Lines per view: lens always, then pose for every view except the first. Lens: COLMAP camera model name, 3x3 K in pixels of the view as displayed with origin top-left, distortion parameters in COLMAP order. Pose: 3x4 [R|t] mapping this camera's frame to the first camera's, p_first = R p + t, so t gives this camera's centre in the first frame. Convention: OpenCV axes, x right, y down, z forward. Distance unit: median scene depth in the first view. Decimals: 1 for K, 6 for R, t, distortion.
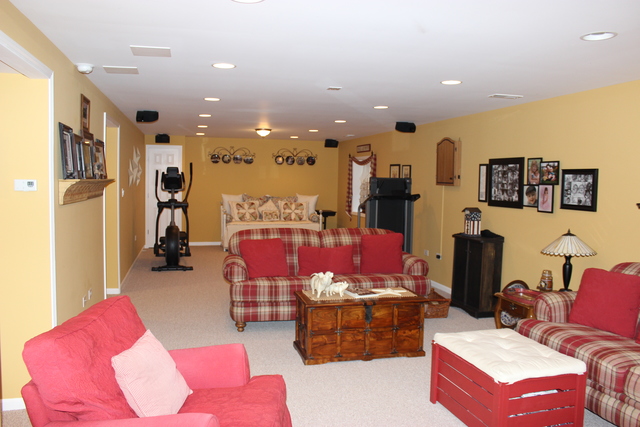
lens RADIAL K [[542.5, 0, 319.8], [0, 542.5, 213.6], [0, 0, 1]] dist [0.002320, -0.000503]
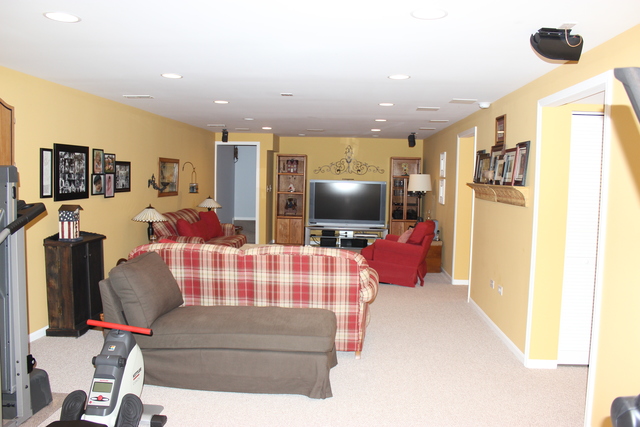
lens RADIAL K [[542.5, 0, 320.1], [0, 542.5, 213.6], [0, 0, 1]] dist [0.002320, -0.000503]
pose [[-0.949457, -0.056027, 0.308857, -0.340451], [-0.012736, 0.990008, 0.140437, -0.124117], [-0.313639, 0.129405, -0.940683, 1.770111]]
